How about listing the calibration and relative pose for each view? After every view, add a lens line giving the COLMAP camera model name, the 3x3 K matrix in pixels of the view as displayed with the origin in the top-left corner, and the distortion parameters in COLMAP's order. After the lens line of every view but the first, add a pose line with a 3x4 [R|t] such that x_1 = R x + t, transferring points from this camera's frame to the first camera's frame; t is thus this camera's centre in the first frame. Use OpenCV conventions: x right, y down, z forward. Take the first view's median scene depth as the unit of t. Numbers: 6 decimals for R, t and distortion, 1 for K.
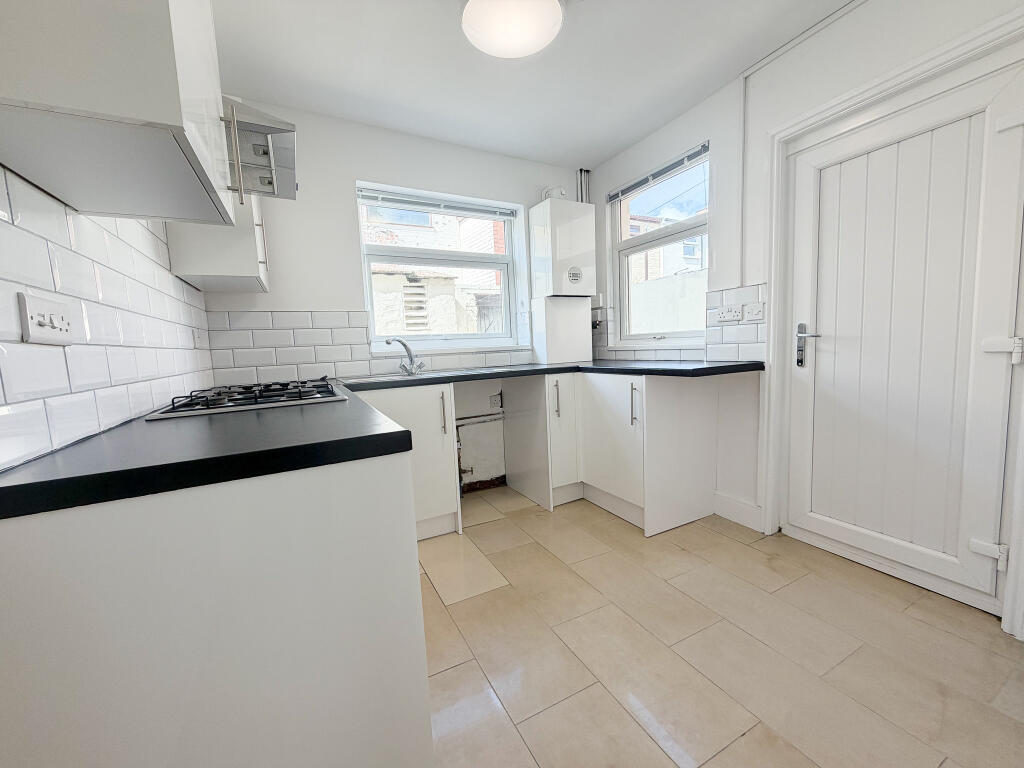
lens RADIAL K [[404.5, 0, 510.2], [0, 404.5, 383.8], [0, 0, 1]] dist [0.002997, -0.000244]
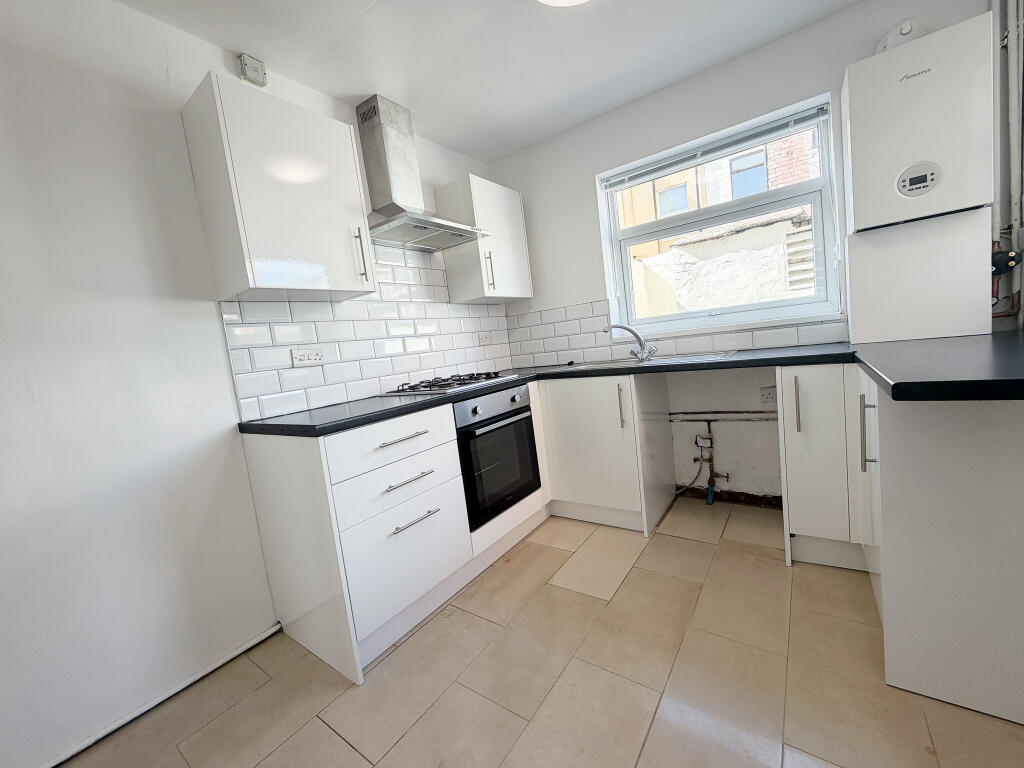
lens RADIAL K [[404.5, 0, 511.9], [0, 404.5, 385.0], [0, 0, 1]] dist [0.002997, -0.000244]
pose [[0.454540, 0.078842, -0.887230, 0.466024], [0.012235, 0.995428, 0.094725, -0.058570], [0.890642, -0.053911, 0.451498, 0.283843]]
